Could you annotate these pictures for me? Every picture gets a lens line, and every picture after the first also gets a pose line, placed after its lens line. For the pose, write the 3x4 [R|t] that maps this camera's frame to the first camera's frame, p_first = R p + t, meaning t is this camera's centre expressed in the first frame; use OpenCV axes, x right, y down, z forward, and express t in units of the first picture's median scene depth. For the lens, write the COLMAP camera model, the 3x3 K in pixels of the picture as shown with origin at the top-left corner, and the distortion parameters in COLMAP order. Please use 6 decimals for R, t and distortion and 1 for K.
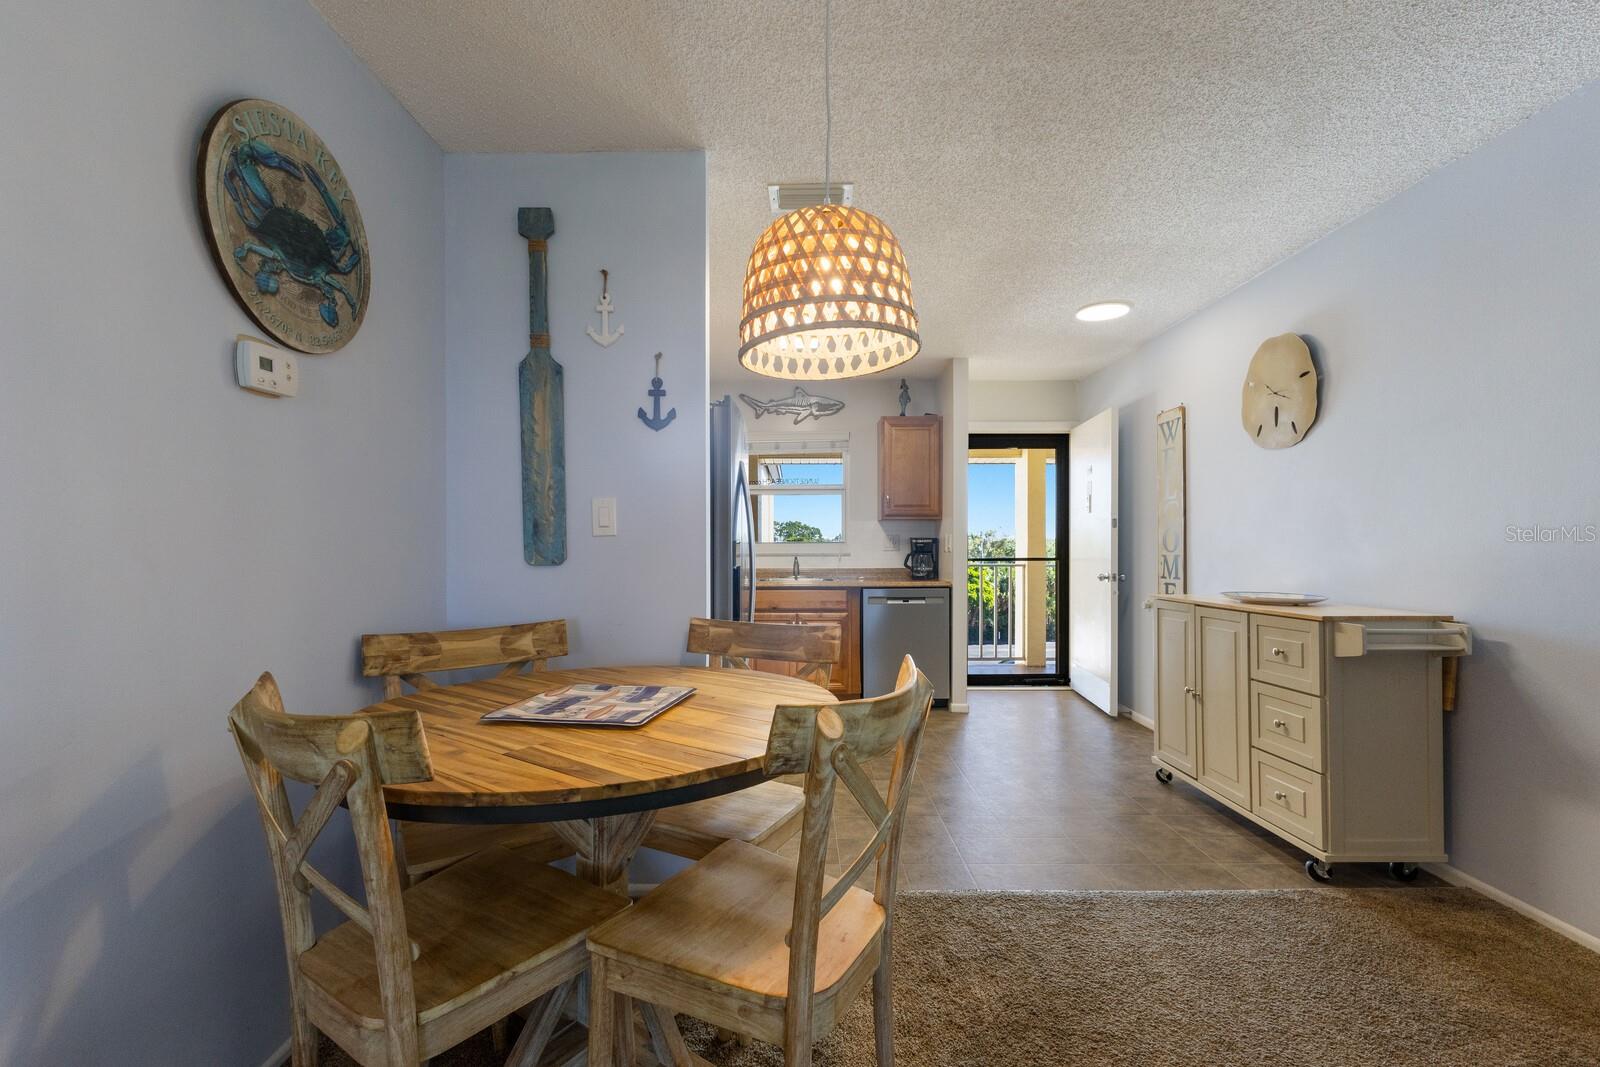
lens RADIAL K [[681.9, 0, 802.6], [0, 681.9, 562.7], [0, 0, 1]] dist [0.000068, 0.000036]
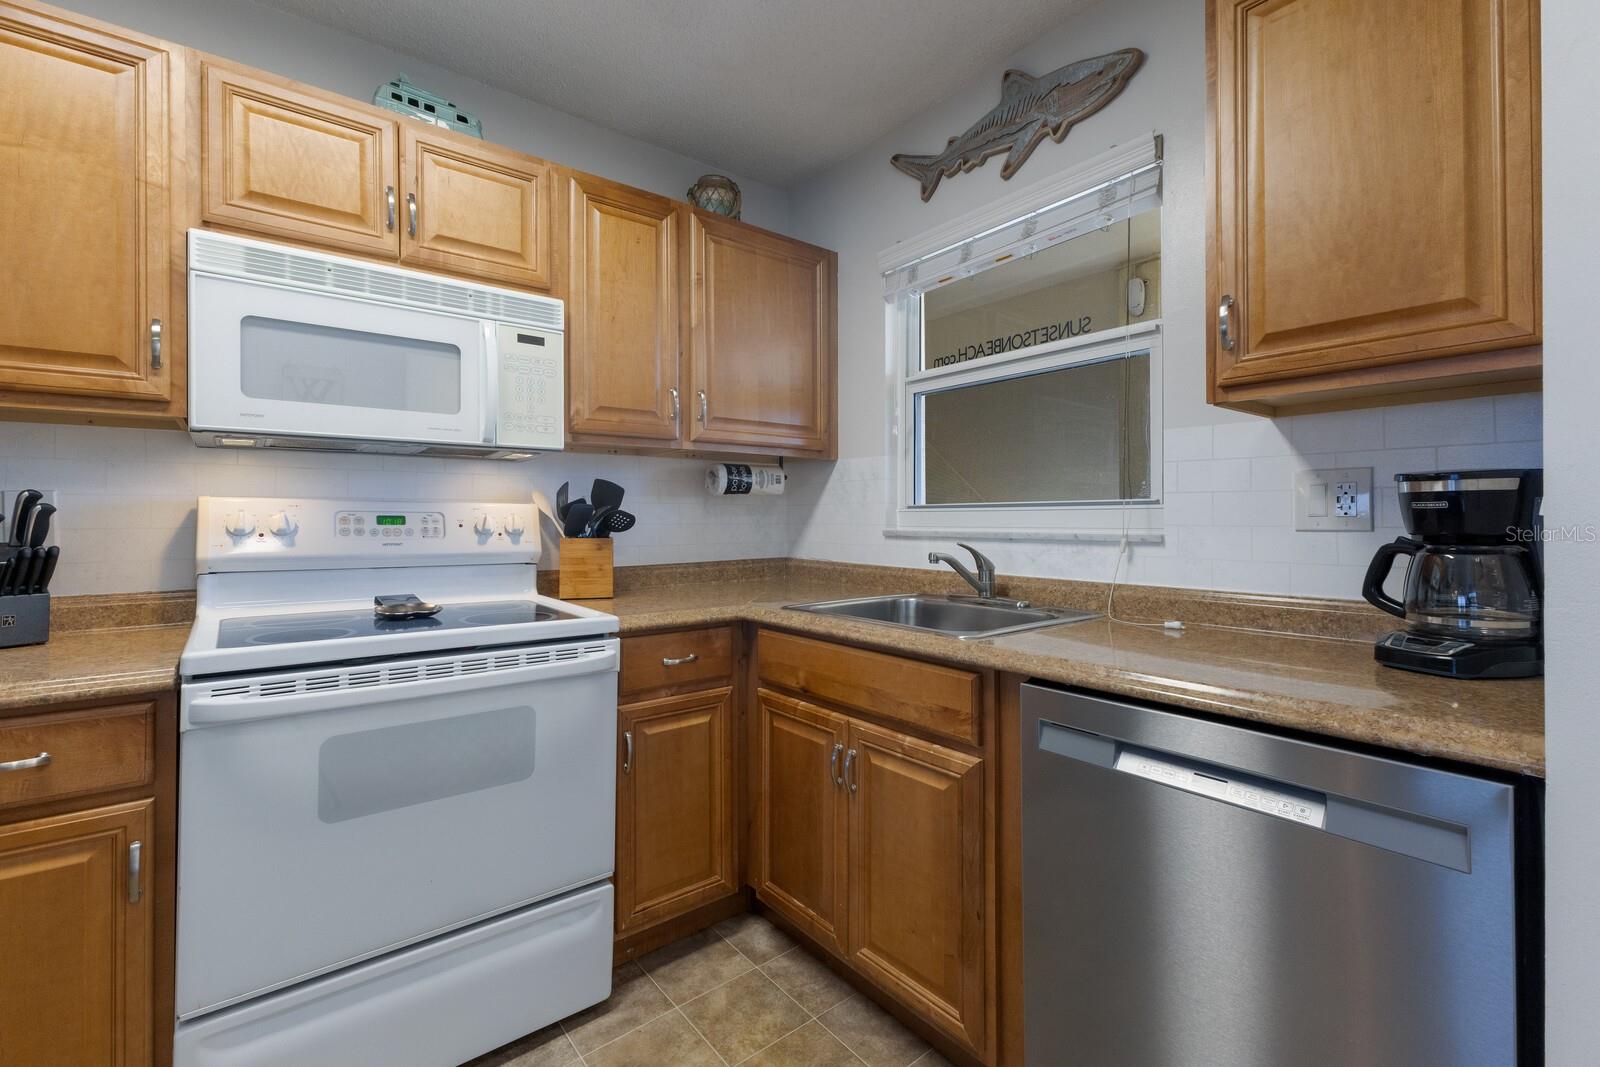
lens RADIAL K [[693.0, 0, 800.6], [0, 693.0, 519.5], [0, 0, 1]] dist [0.012697, 0.000318]
pose [[0.622013, 0.002687, -0.783003, 0.221592], [-0.016854, 0.999808, -0.009958, -0.016480], [0.782826, 0.019390, 0.621939, 0.722464]]
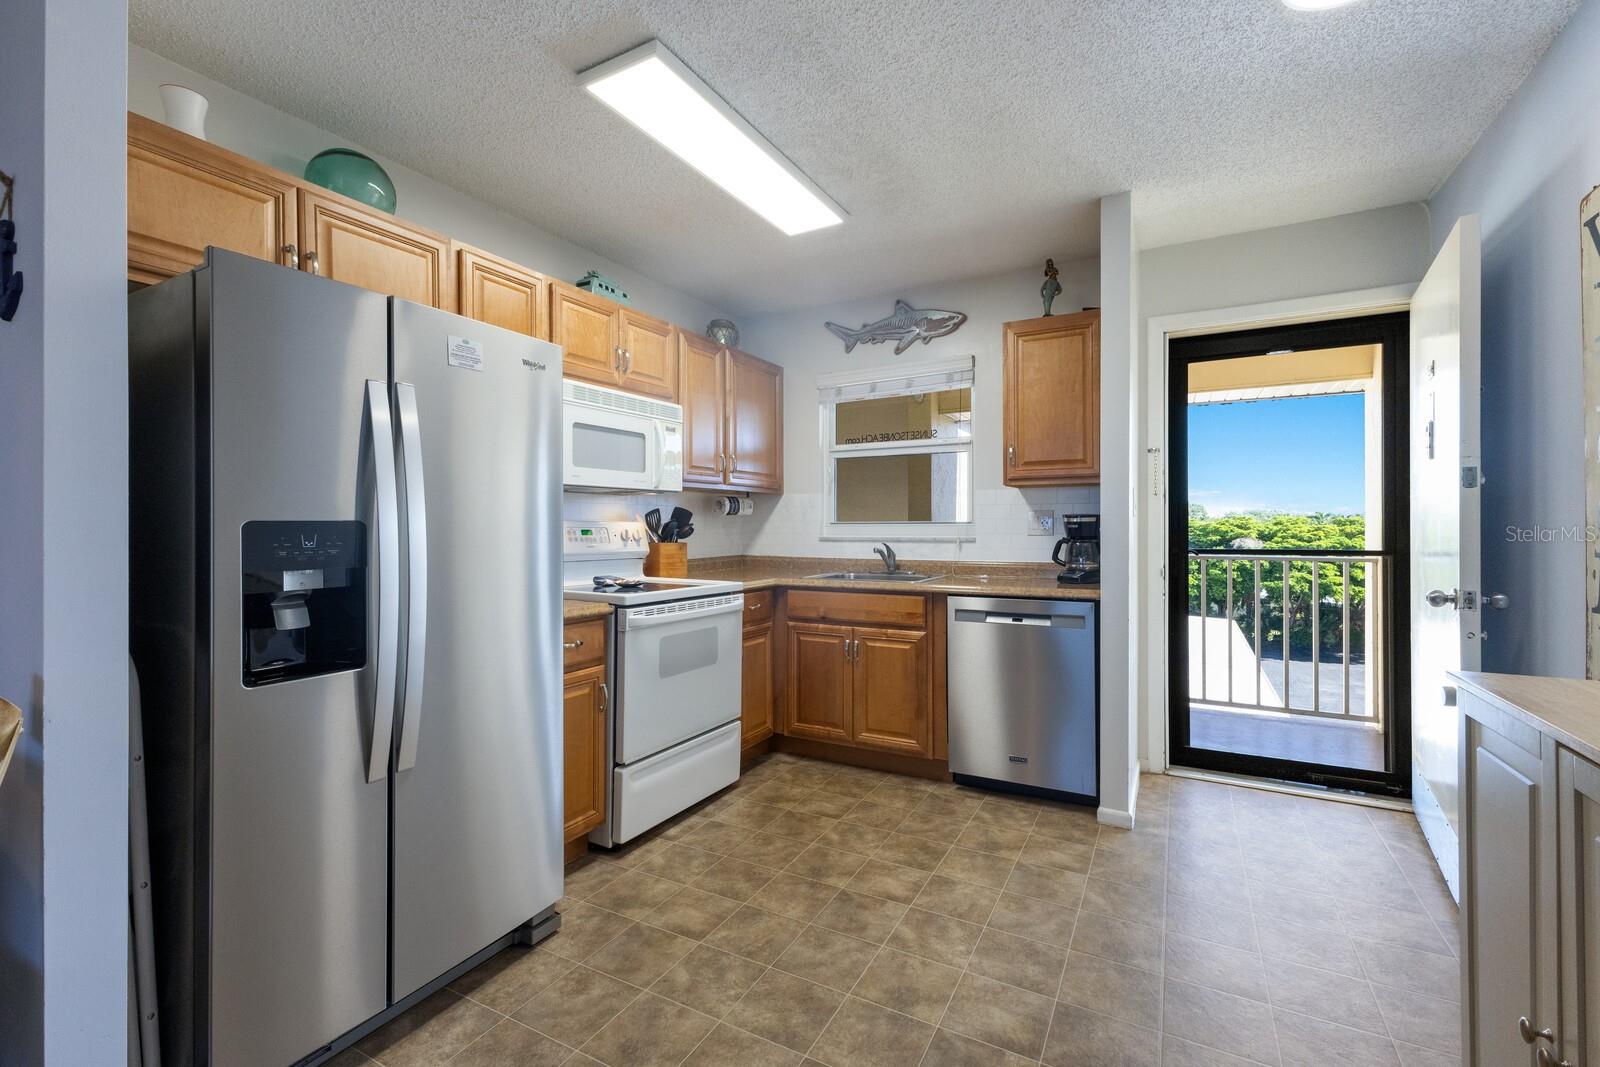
lens RADIAL K [[695.1, 0, 800.0], [0, 695.1, 533.5], [0, 0, 1]] dist [0.001045, 0.000257]
pose [[0.875745, 0.005431, -0.482743, 0.259949], [-0.010614, 0.999912, -0.008006, -0.012232], [0.482657, 0.012135, 0.875725, 0.344691]]
